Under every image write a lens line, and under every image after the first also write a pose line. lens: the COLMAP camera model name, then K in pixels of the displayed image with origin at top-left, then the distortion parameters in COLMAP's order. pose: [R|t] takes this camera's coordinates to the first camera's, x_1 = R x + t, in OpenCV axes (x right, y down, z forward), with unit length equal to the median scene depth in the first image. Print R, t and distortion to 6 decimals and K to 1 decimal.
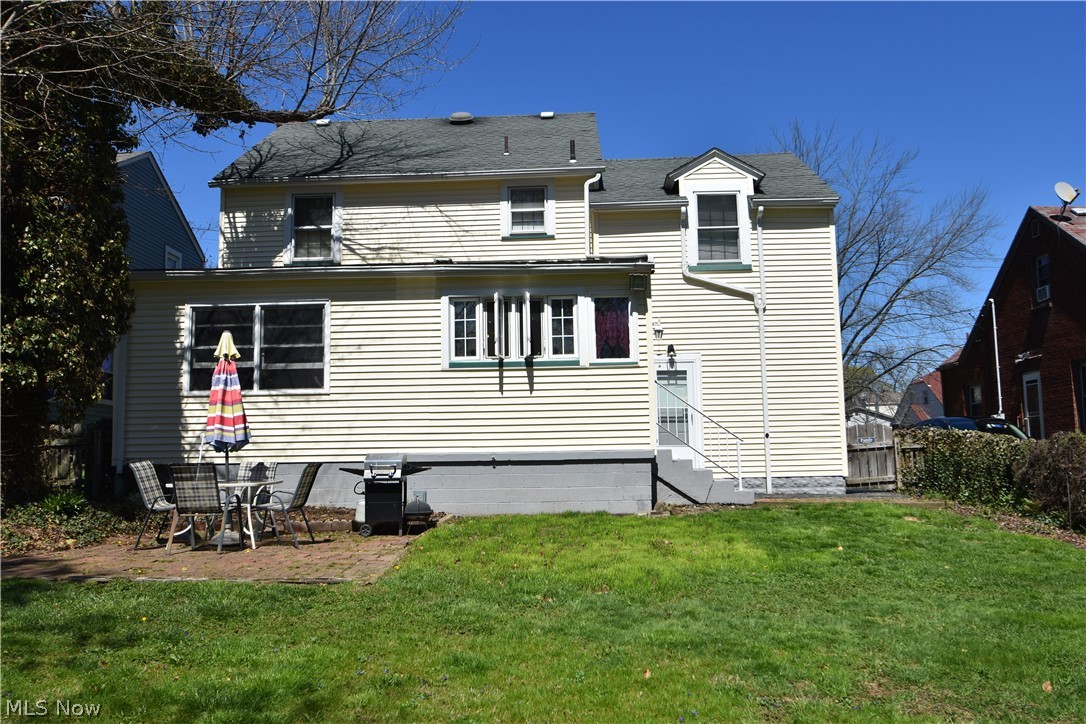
lens RADIAL K [[858.5, 0, 543.0], [0, 858.5, 362.0], [0, 0, 1]] dist [-0.052433, 0.006057]
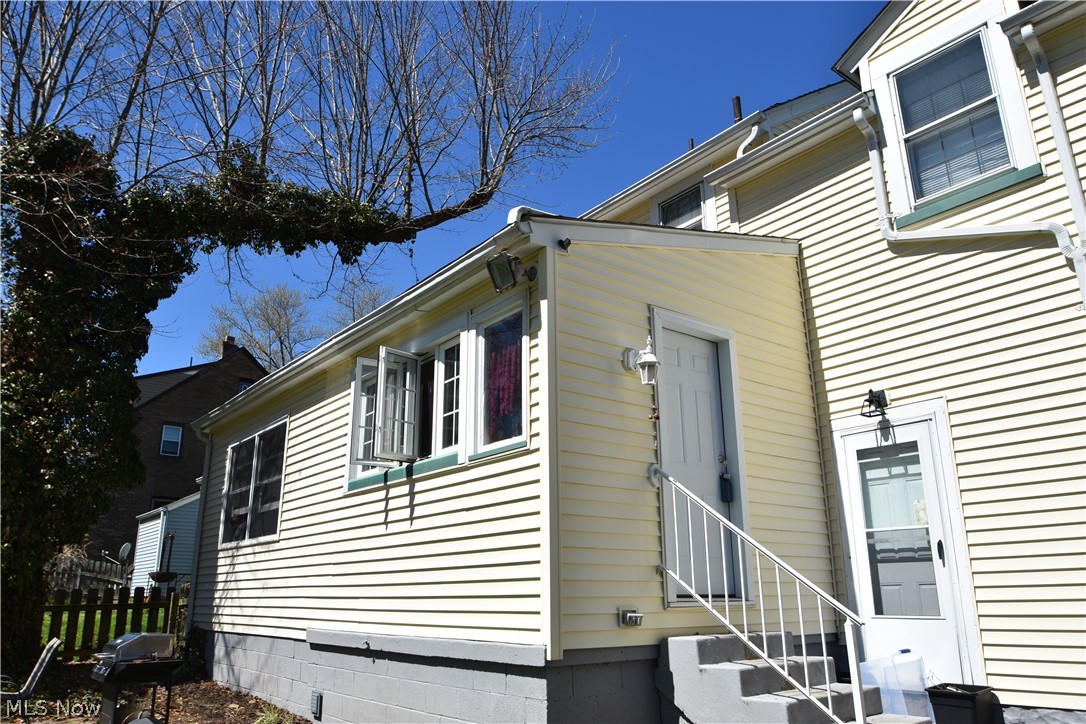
lens RADIAL K [[778.2, 0, 541.4], [0, 778.2, 366.6], [0, 0, 1]] dist [-0.039200, 0.005629]
pose [[0.647274, -0.208188, -0.733277, 0.347820], [0.084327, 0.975633, -0.202559, 0.037262], [0.757579, 0.069276, 0.649057, 0.600871]]
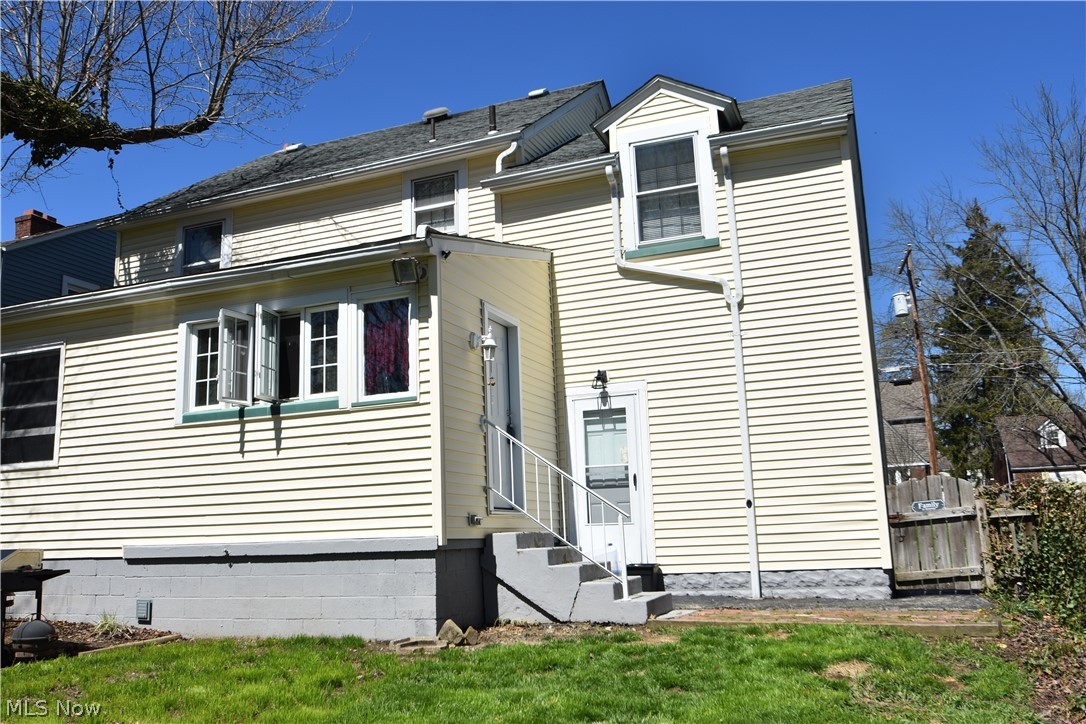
lens RADIAL K [[912.5, 0, 543.0], [0, 912.5, 362.0], [0, 0, 1]] dist [-0.051871, 0.002855]
pose [[0.945007, -0.080820, -0.316906, 0.338031], [0.058183, 0.995073, -0.080272, 0.027851], [0.321833, 0.057419, 0.945054, 0.320421]]
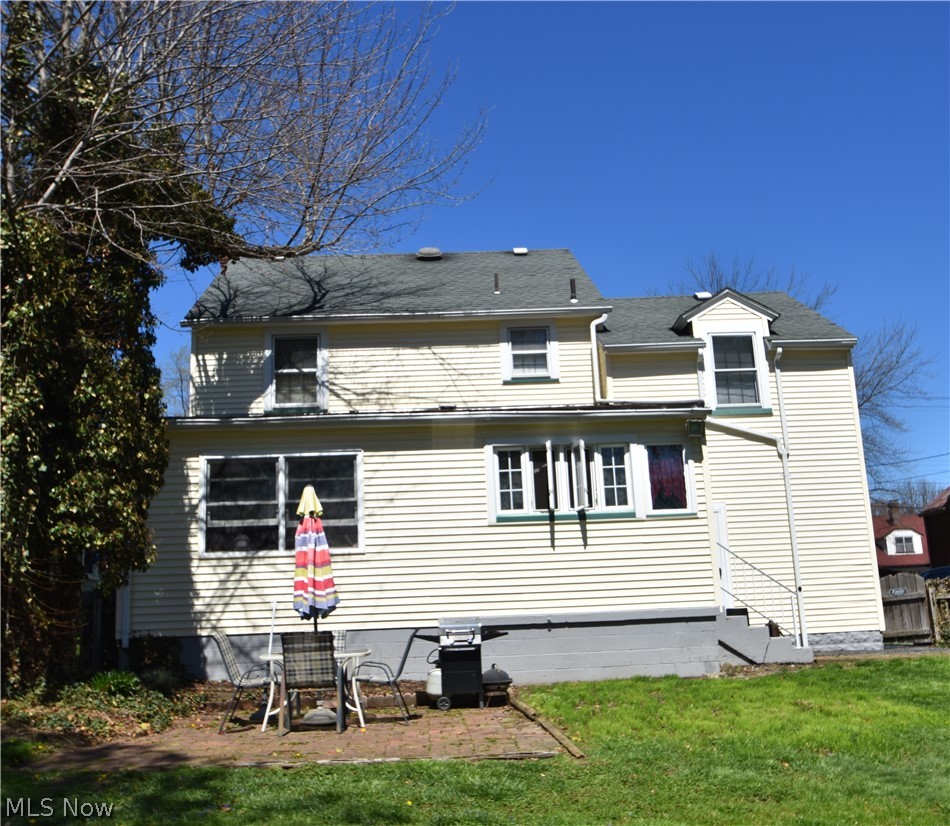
lens RADIAL K [[953.2, 0, 475.0], [0, 953.2, 413.0], [0, 0, 1]] dist [-0.064255, 0.027289]
pose [[0.996812, -0.006950, 0.079481, -0.175225], [0.015405, 0.994220, -0.106255, -0.001557], [-0.078283, 0.107140, 0.991157, -0.021986]]
